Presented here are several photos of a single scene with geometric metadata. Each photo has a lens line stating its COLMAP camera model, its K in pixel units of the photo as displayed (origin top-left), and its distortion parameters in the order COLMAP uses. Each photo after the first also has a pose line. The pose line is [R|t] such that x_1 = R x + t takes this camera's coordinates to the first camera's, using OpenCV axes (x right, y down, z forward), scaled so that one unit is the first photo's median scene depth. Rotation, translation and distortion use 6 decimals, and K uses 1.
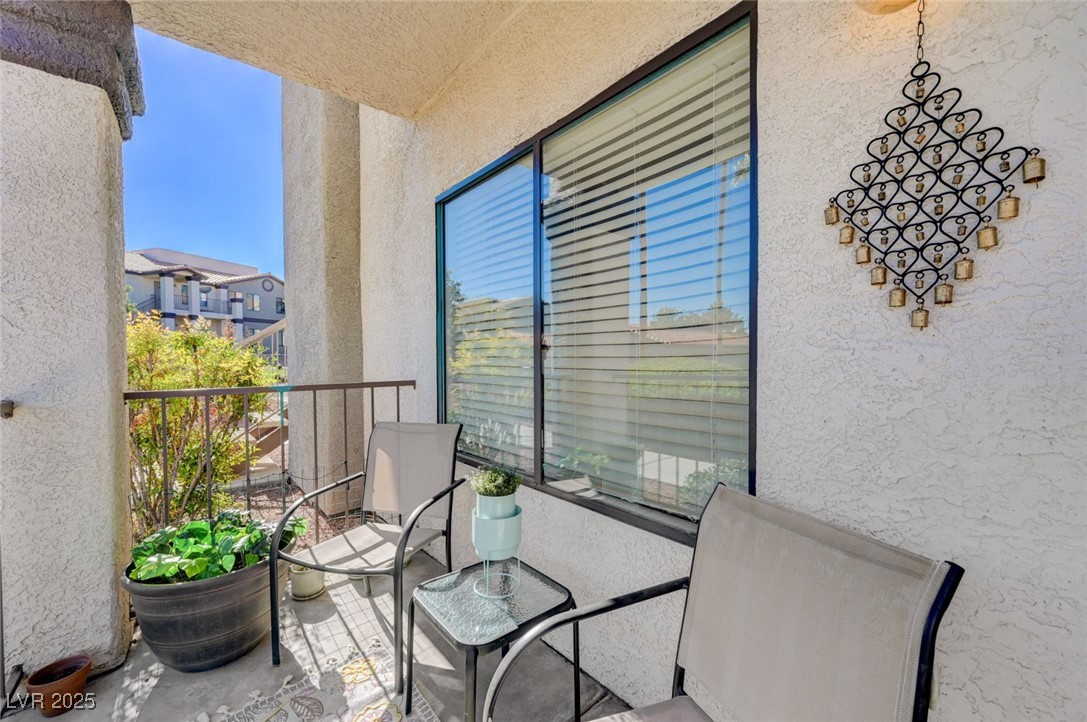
lens RADIAL K [[425.8, 0, 538.4], [0, 425.8, 363.6], [0, 0, 1]] dist [-0.000727, -0.000017]
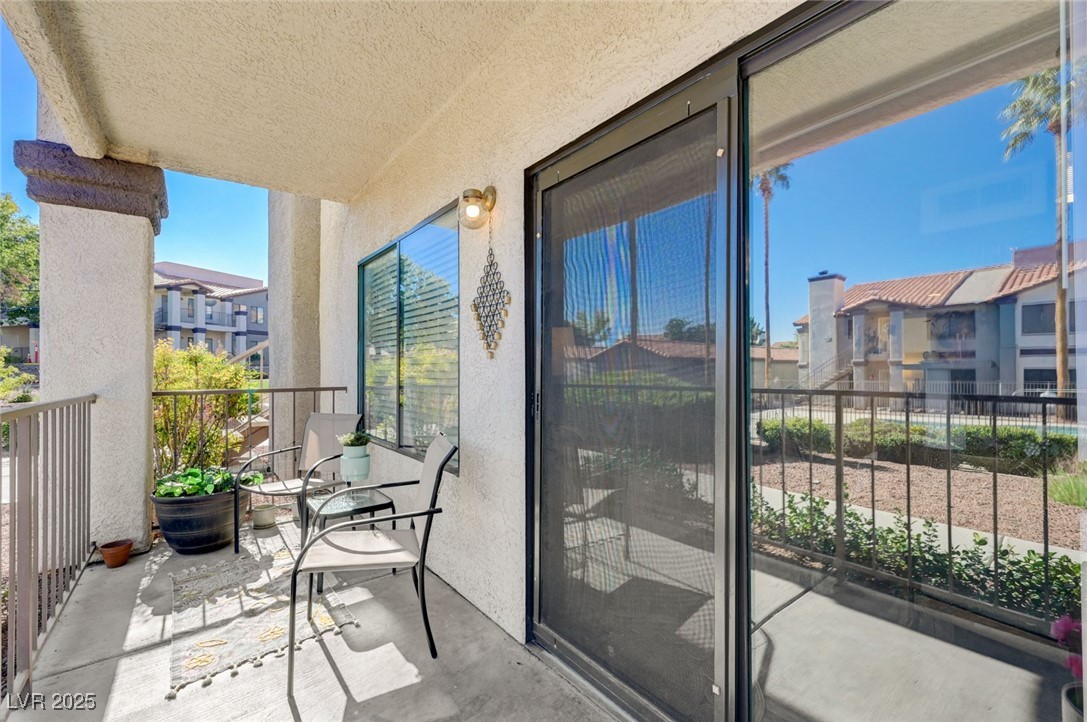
lens RADIAL K [[458.4, 0, 547.4], [0, 458.4, 362.3], [0, 0, 1]] dist [-0.000381, -0.000675]
pose [[0.999551, 0.001167, -0.029938, 0.607783], [-0.002097, 0.999515, -0.031078, 0.006332], [0.029887, 0.031127, 0.999068, -0.729246]]
